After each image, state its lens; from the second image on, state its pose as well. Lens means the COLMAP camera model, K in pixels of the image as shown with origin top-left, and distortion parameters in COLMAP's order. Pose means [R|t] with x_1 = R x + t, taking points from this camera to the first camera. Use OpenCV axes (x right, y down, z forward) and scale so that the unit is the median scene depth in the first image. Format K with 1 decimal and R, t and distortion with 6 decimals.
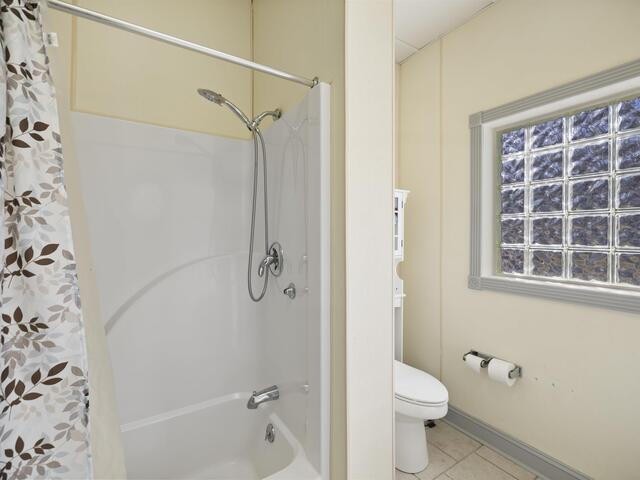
lens RADIAL K [[307.6, 0, 323.0], [0, 307.6, 242.0], [0, 0, 1]] dist [0.006699, 0.000750]
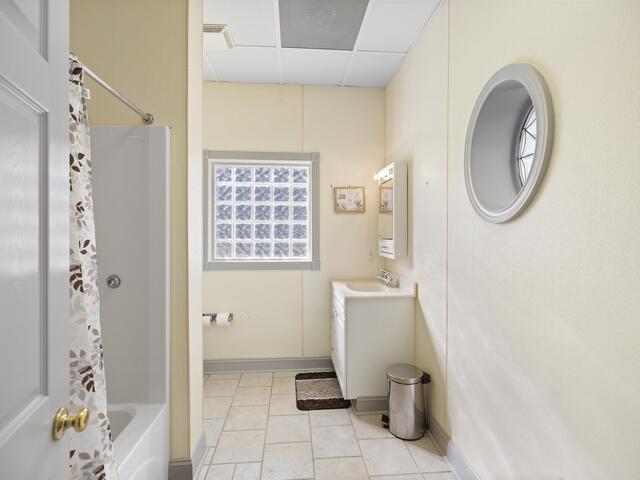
lens RADIAL K [[307.6, 0, 319.0], [0, 307.6, 236.6], [0, 0, 1]] dist [0.006699, 0.000750]
pose [[0.491126, -0.008306, 0.871049, -1.496315], [0.017077, 0.999854, -0.000095, 0.008675], [-0.870921, 0.014922, 0.491197, -0.555887]]
